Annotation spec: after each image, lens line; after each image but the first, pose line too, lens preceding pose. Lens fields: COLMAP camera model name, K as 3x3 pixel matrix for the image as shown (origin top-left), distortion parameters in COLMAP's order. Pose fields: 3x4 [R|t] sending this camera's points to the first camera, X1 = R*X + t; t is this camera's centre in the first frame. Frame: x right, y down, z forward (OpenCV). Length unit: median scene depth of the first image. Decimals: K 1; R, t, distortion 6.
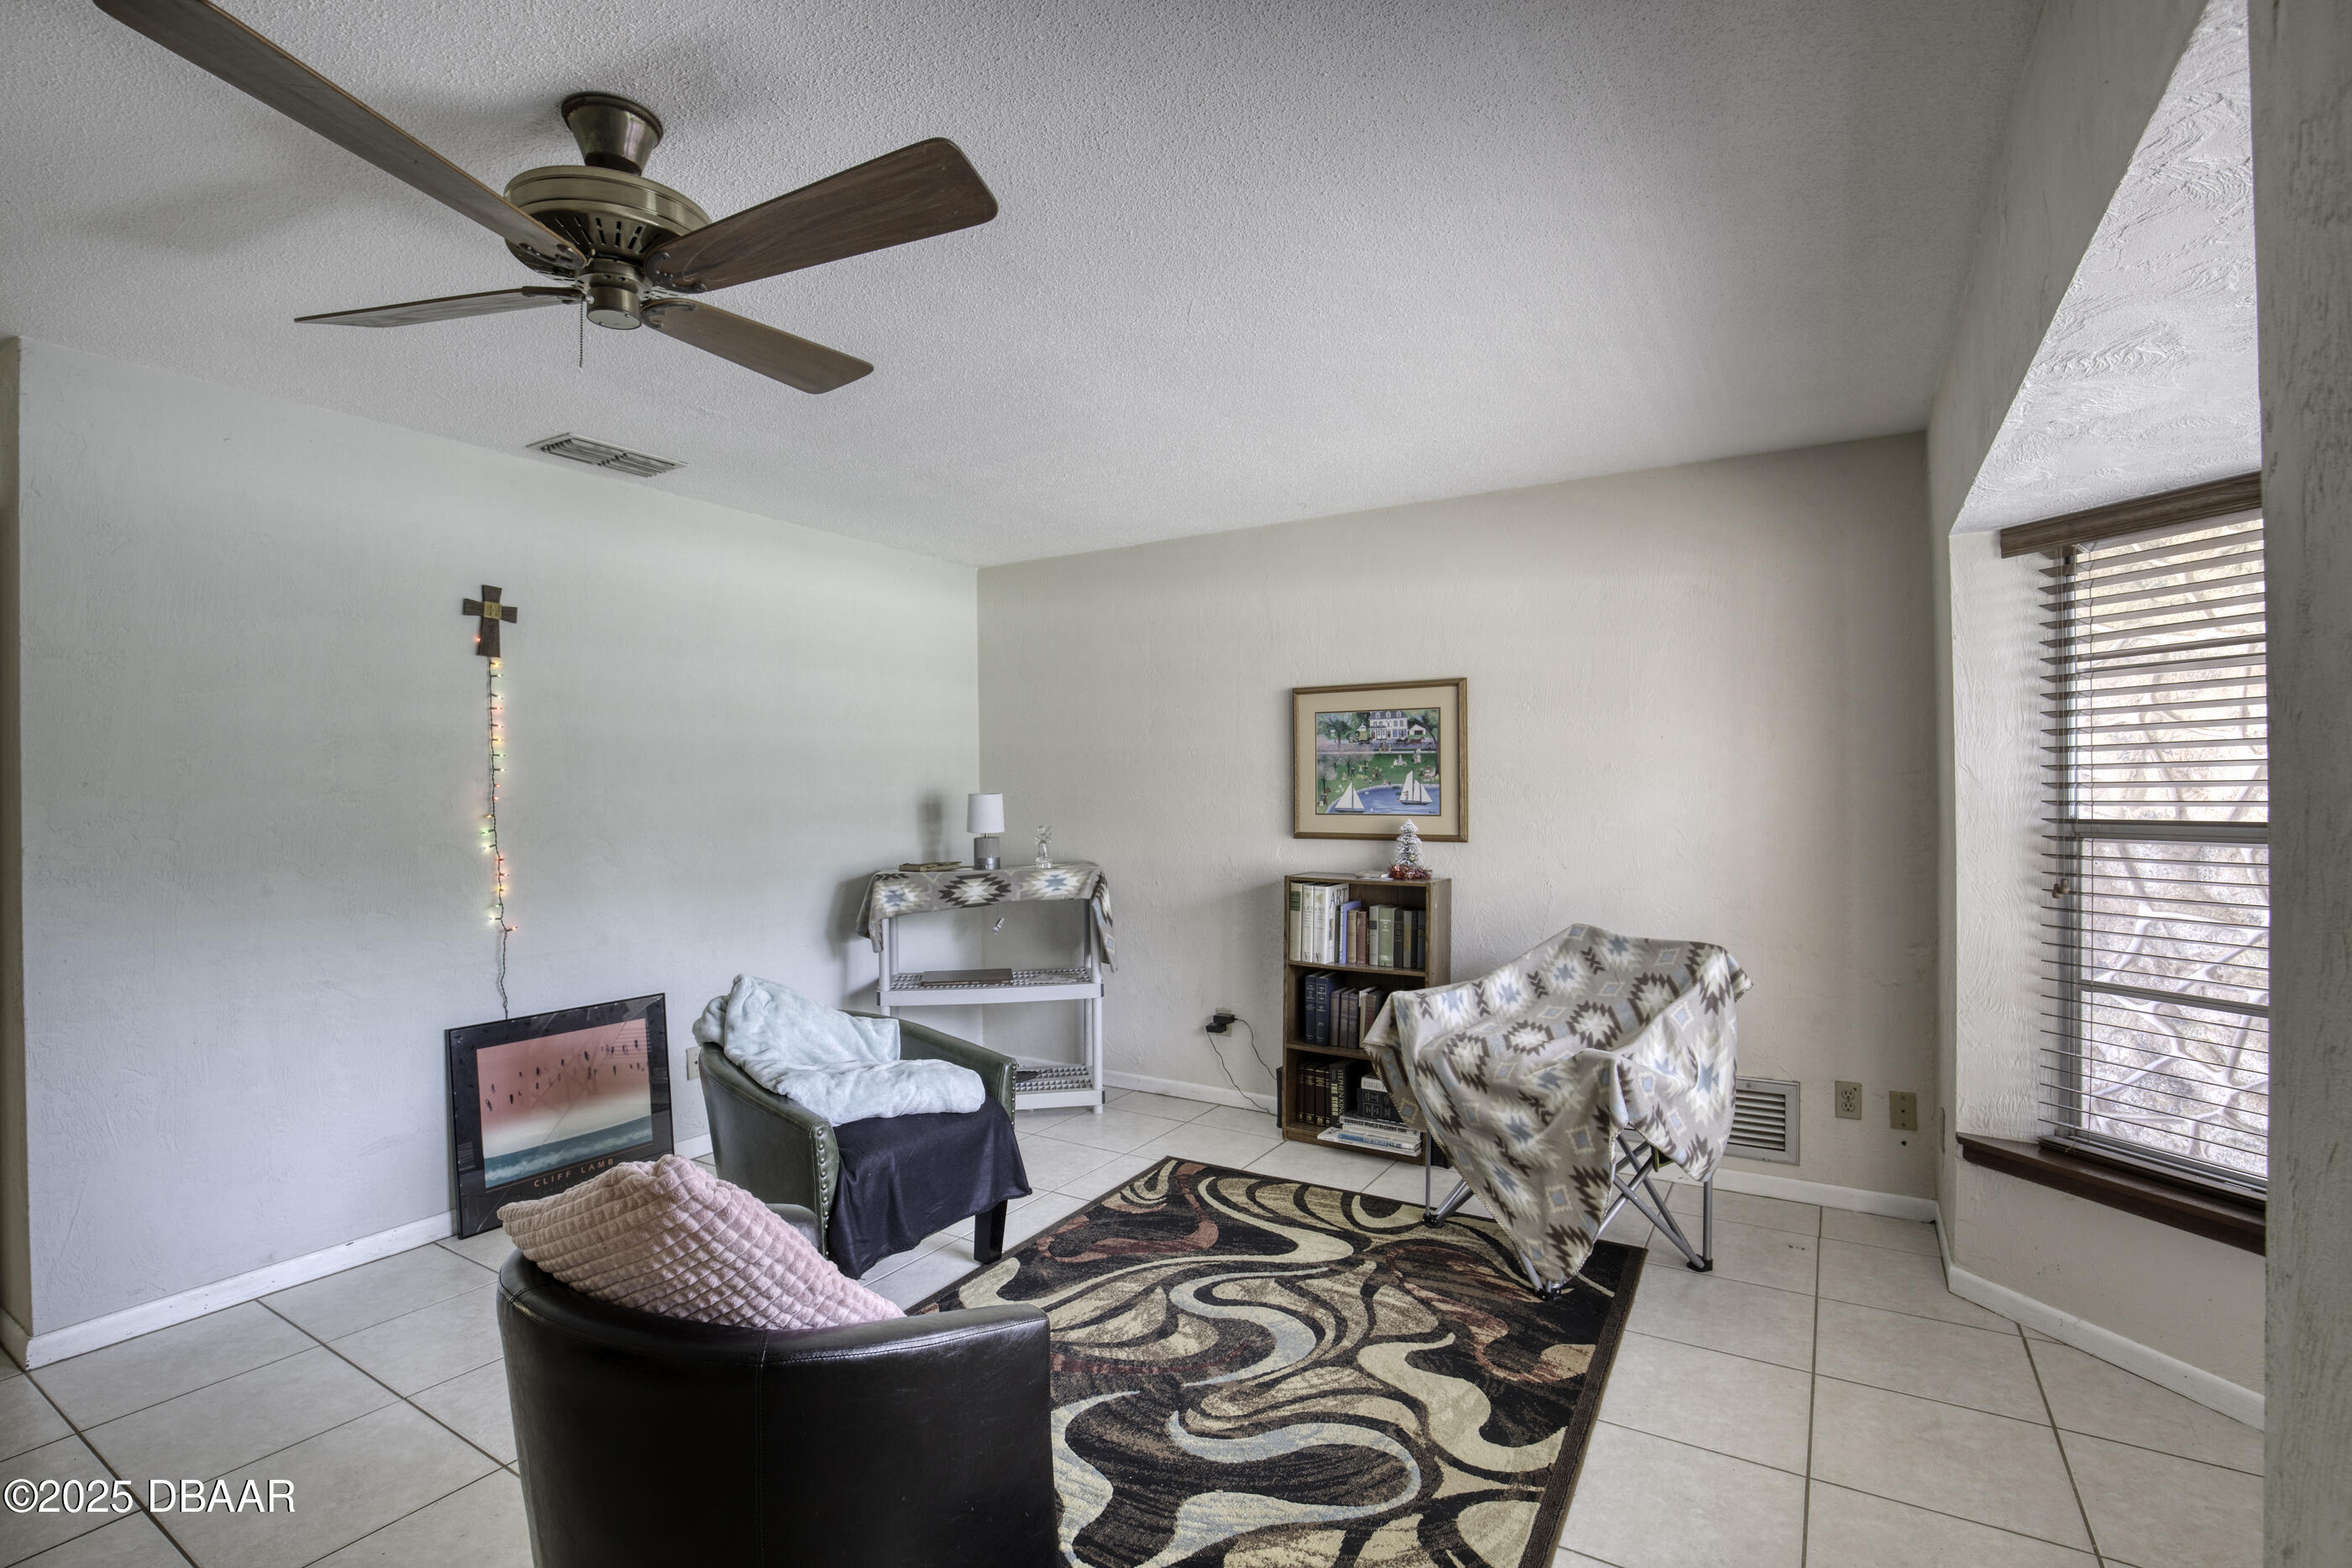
lens RADIAL K [[1081.1, 0, 1160.2], [0, 1081.1, 806.7], [0, 0, 1]] dist [-0.017726, 0.001465]
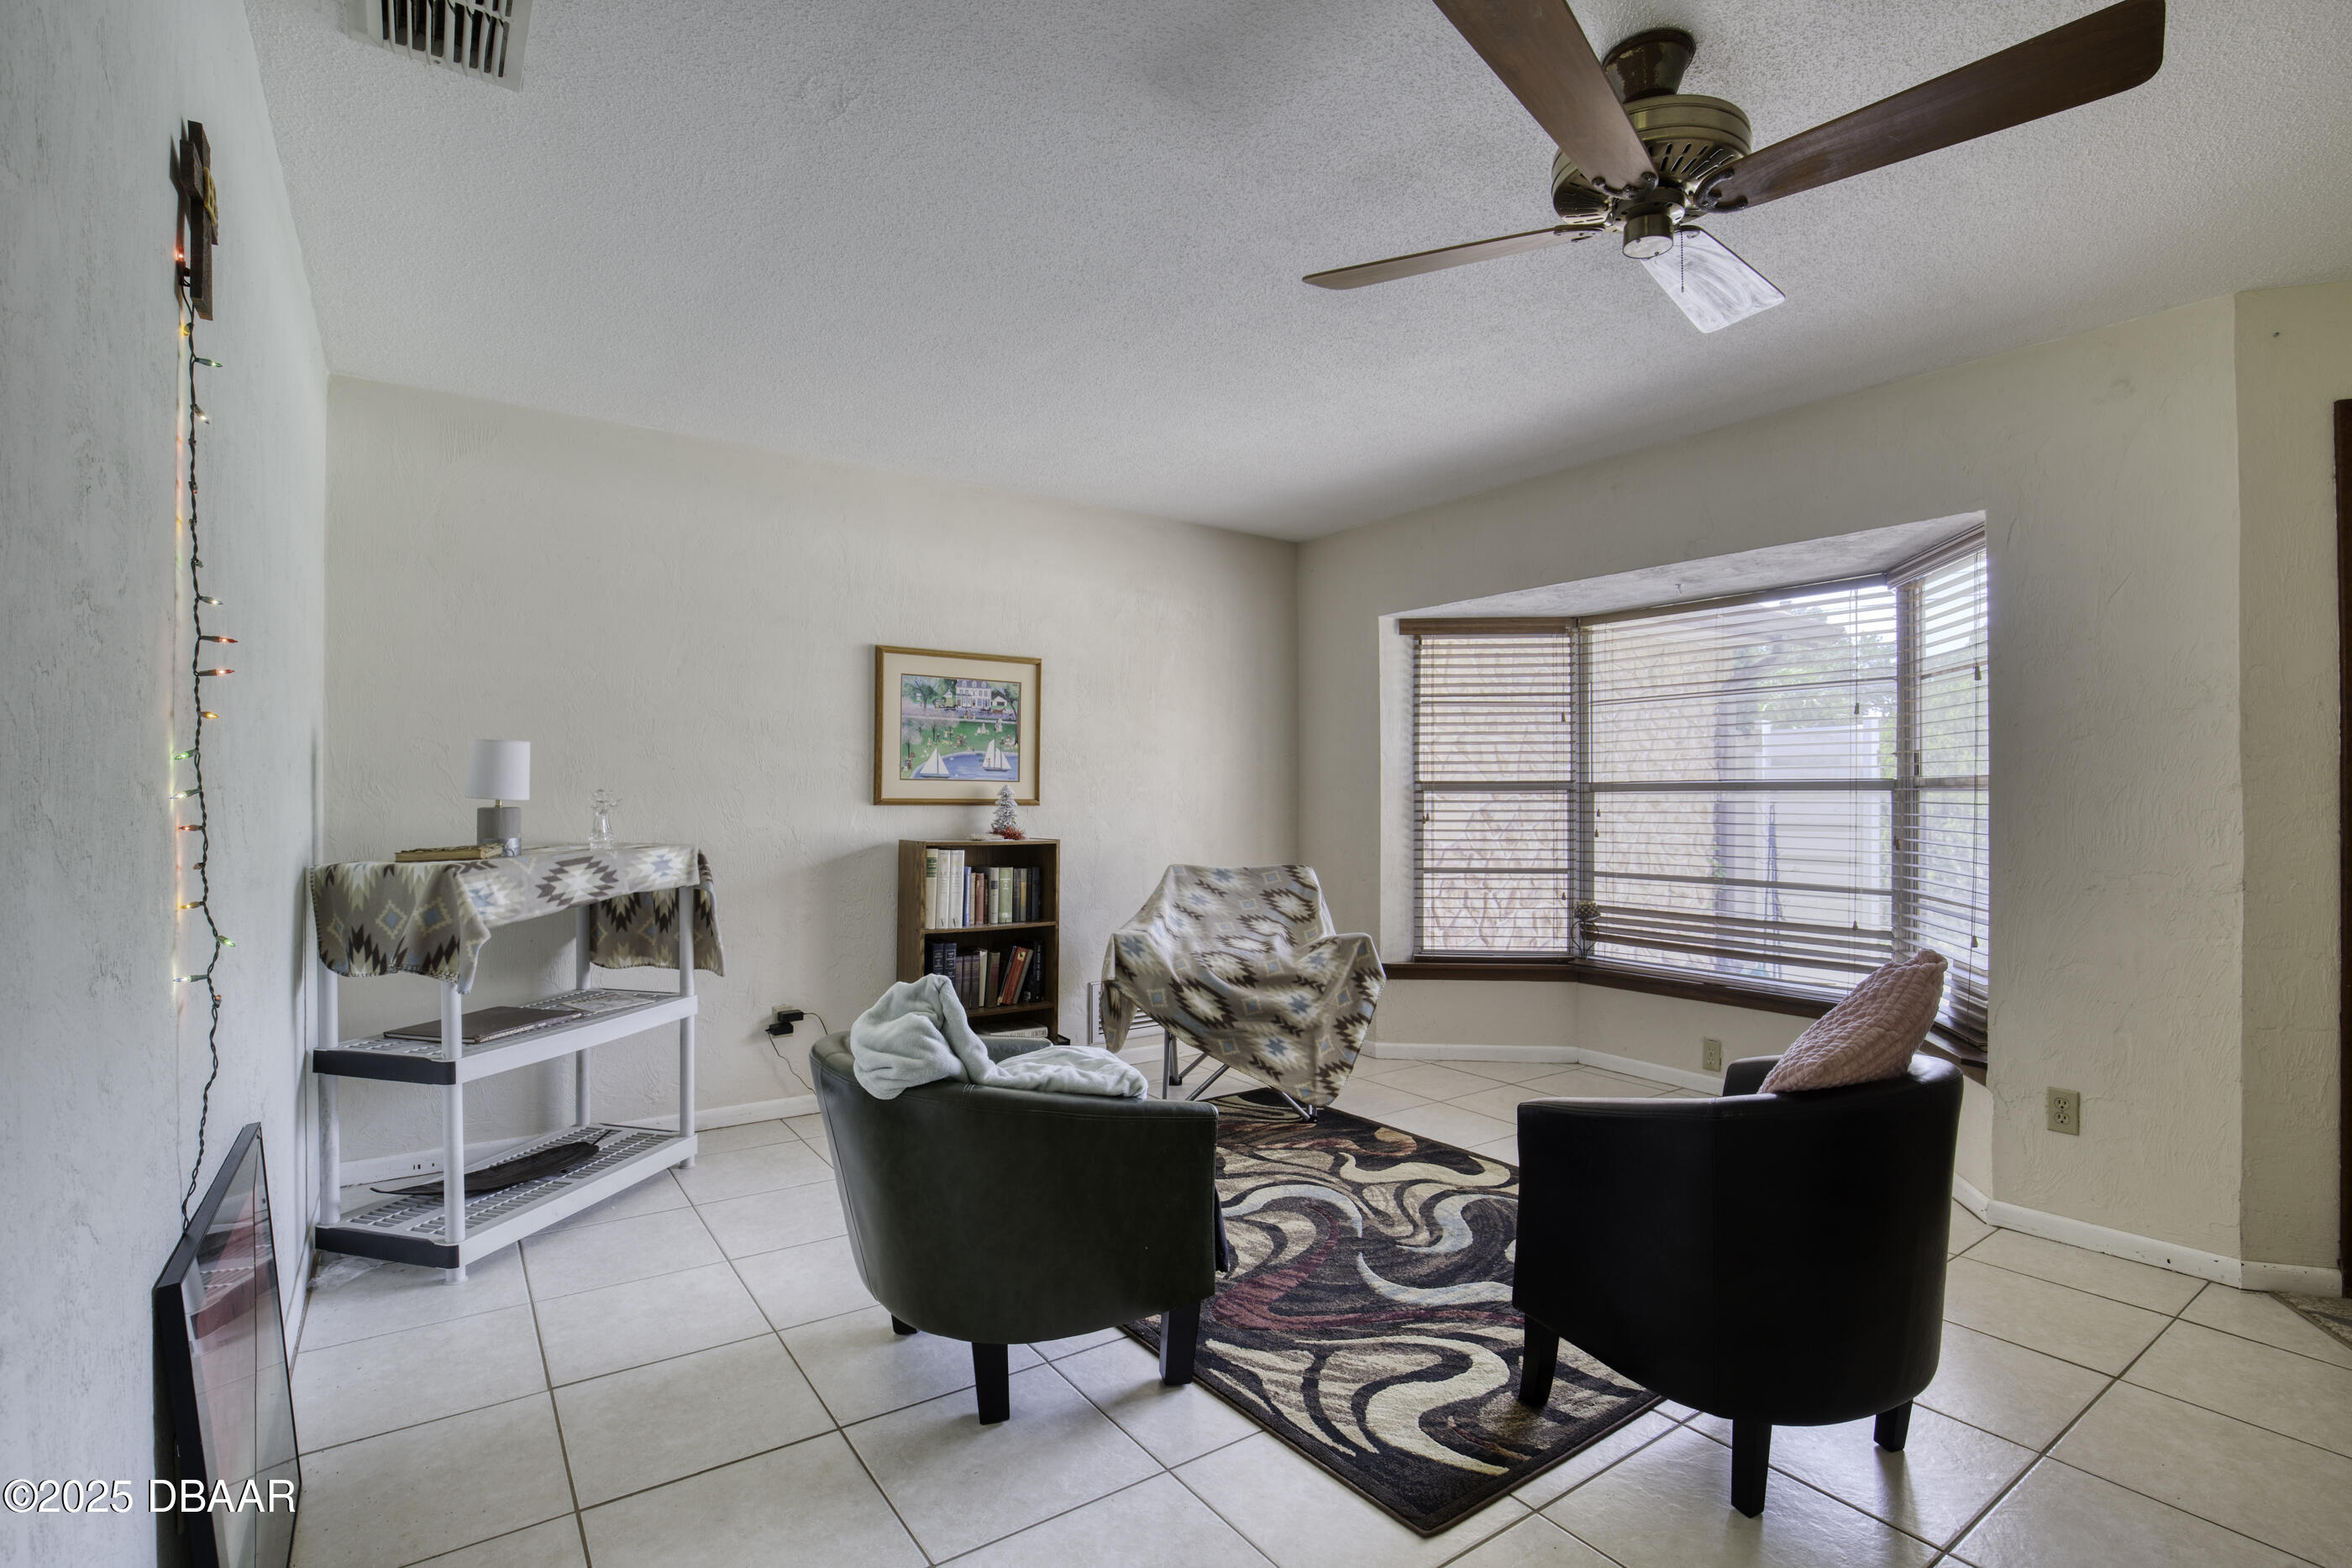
lens RADIAL K [[1095.5, 0, 1168.9], [0, 1095.5, 791.5], [0, 0, 1]] dist [-0.027888, 0.001688]
pose [[0.392722, 0.011801, 0.919582, -0.720670], [0.007072, 0.999849, -0.015851, 0.038150], [-0.919630, 0.012728, 0.392579, 0.437726]]
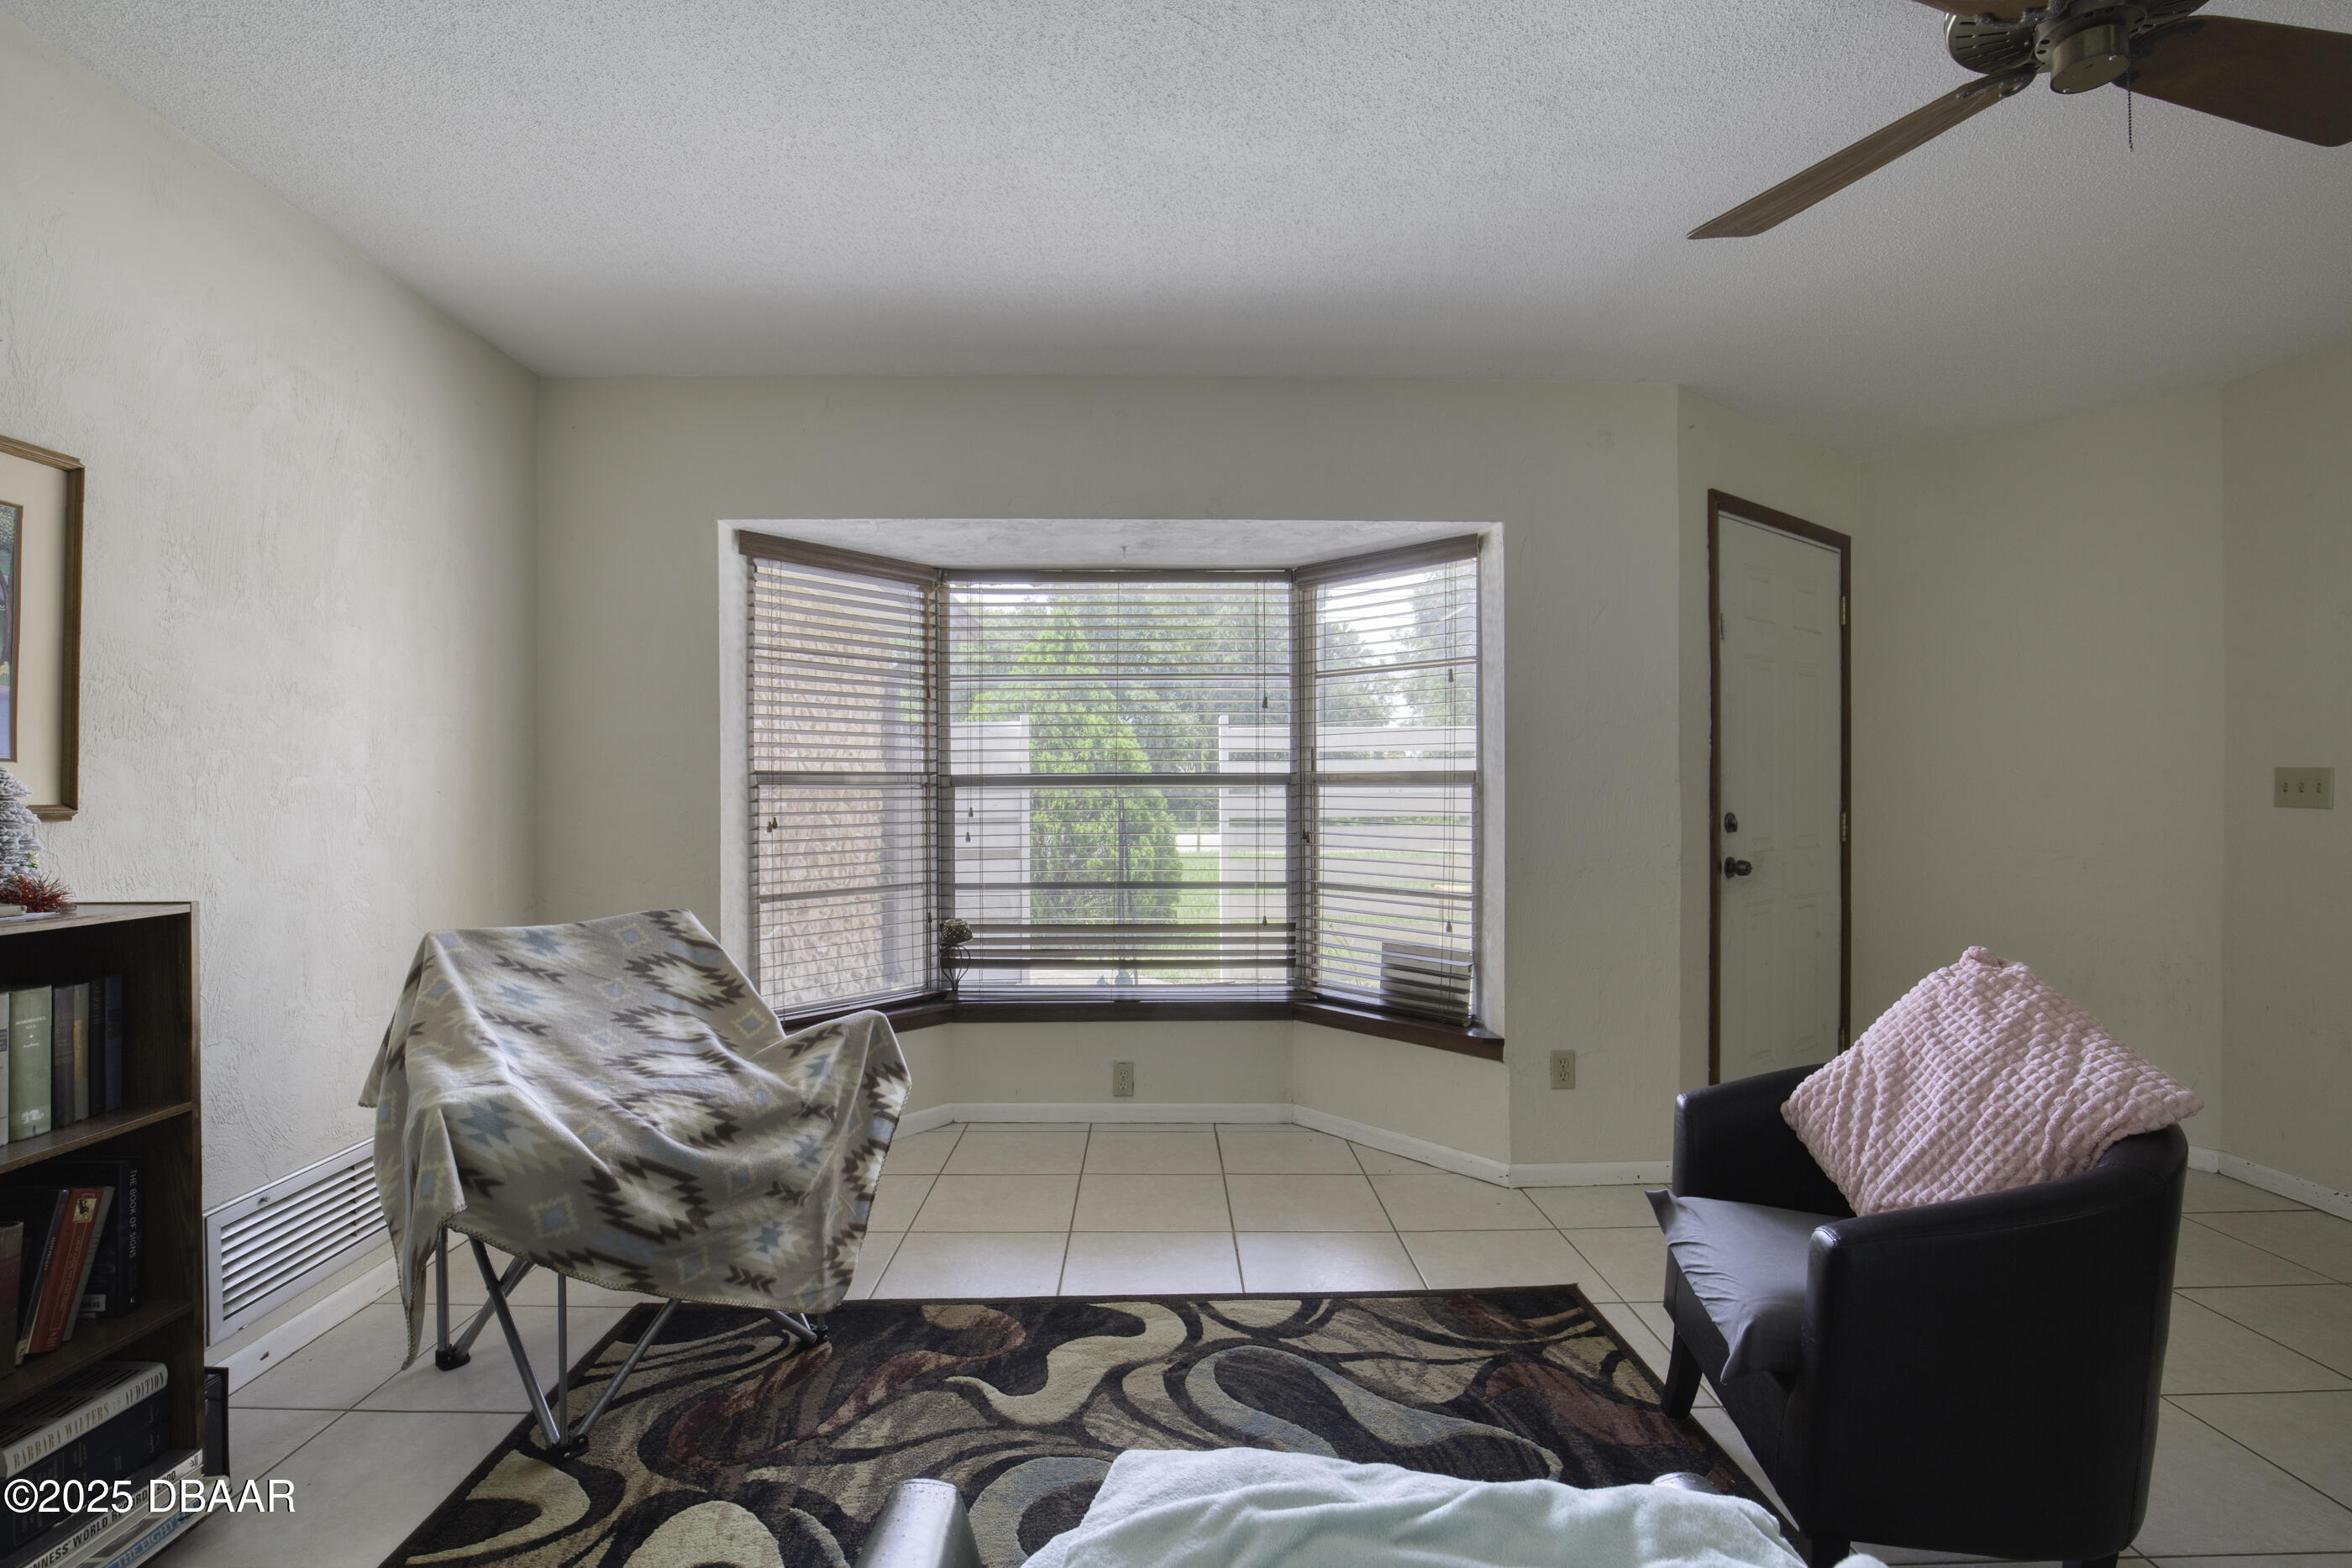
lens RADIAL K [[1095.5, 0, 1168.9], [0, 1095.5, 791.5], [0, 0, 1]] dist [-0.027888, 0.001688]
pose [[-0.542369, 0.007262, 0.840109, -0.347950], [0.017075, 0.999851, 0.002380, 0.028165], [-0.839967, 0.015636, -0.542413, 0.869360]]
